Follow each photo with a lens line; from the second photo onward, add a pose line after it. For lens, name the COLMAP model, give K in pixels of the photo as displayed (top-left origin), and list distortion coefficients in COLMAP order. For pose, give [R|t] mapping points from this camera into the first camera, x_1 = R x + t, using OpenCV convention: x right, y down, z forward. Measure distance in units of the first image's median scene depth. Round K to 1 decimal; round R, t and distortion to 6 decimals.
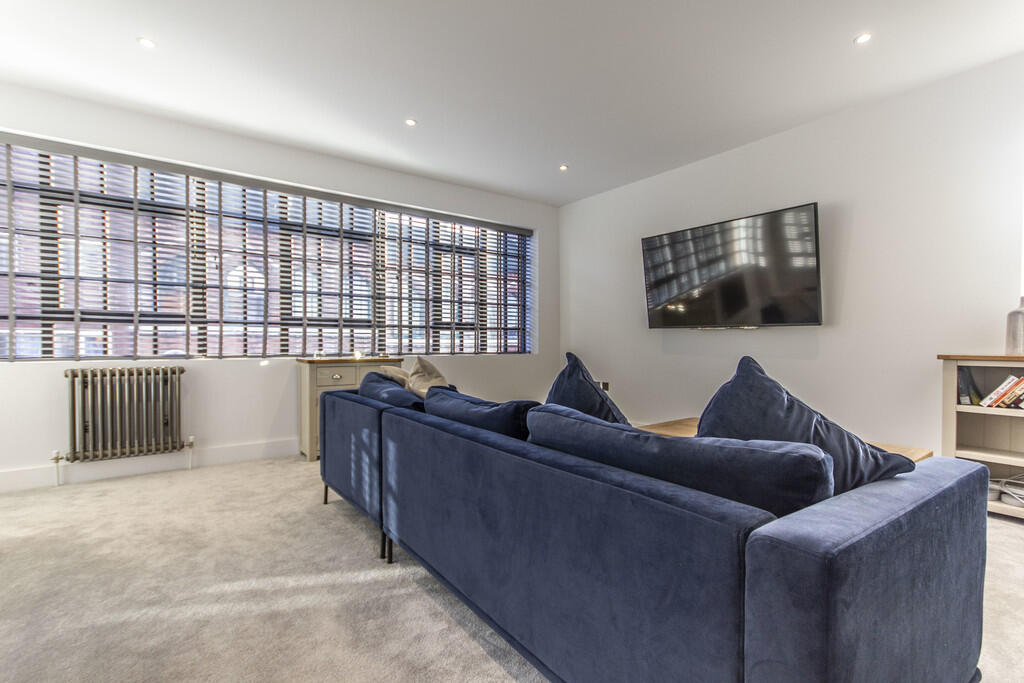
lens RADIAL K [[472.8, 0, 512.0], [0, 472.8, 341.5], [0, 0, 1]] dist [0.001495, 0.000176]
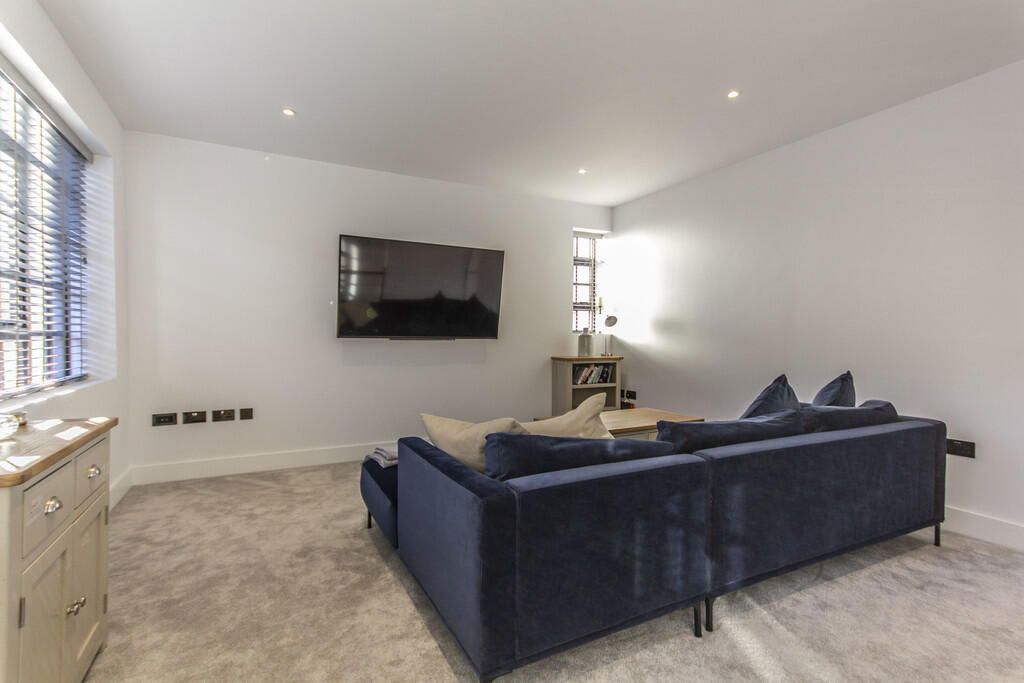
lens RADIAL K [[472.8, 0, 512.0], [0, 472.8, 341.5], [0, 0, 1]] dist [0.001495, 0.000176]
pose [[0.158117, -0.006769, 0.987397, -0.831375], [-0.001297, 0.999974, 0.007063, -0.045426], [-0.987420, -0.002398, 0.158104, 0.868878]]
